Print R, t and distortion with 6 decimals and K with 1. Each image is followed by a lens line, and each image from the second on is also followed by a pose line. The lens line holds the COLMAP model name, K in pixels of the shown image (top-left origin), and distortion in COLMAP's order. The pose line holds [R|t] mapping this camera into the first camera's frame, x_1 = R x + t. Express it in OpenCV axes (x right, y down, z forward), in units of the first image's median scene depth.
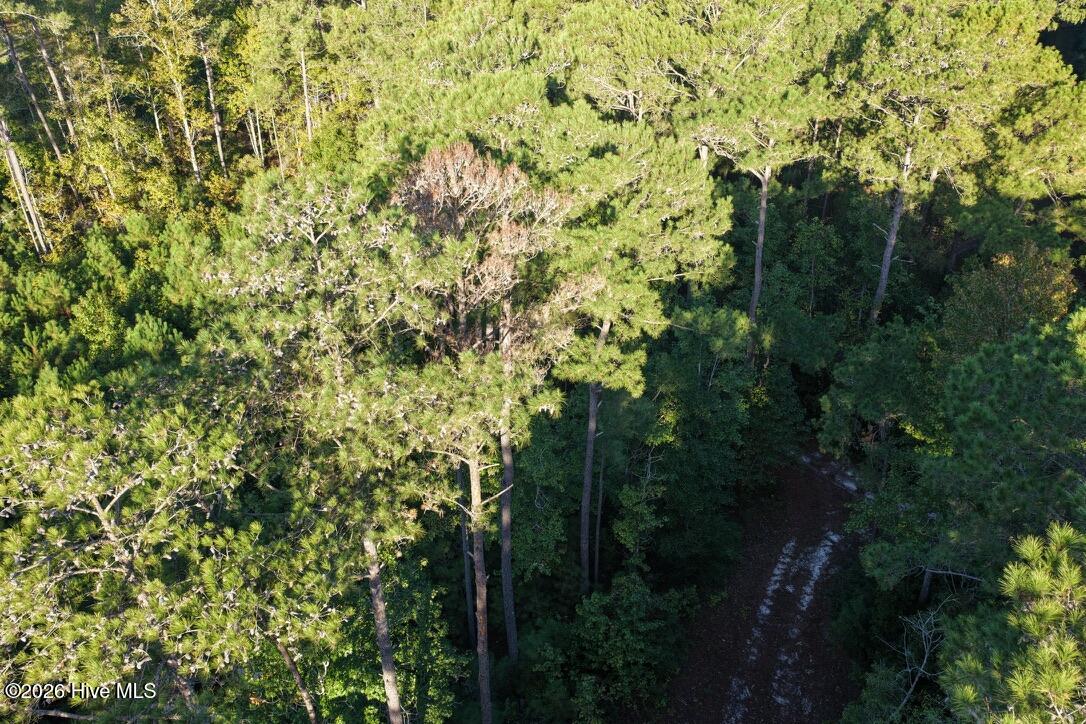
lens RADIAL K [[893.4, 0, 546.4], [0, 893.4, 361.0], [0, 0, 1]] dist [0.006072, 0.007368]
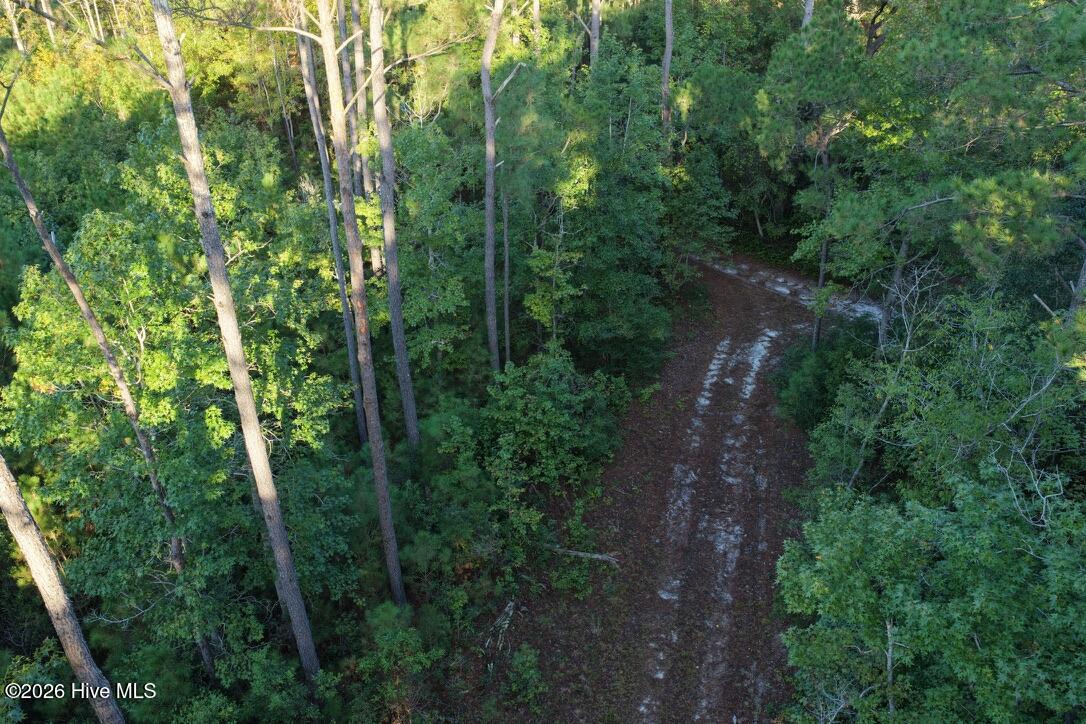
lens RADIAL K [[893.4, 0, 540.4], [0, 893.4, 363.5], [0, 0, 1]] dist [0.006072, 0.007368]
pose [[0.992413, -0.068848, 0.101868, -0.000172], [0.069772, 0.997548, -0.005533, 0.248277], [-0.101238, 0.012598, 0.994783, 0.156650]]
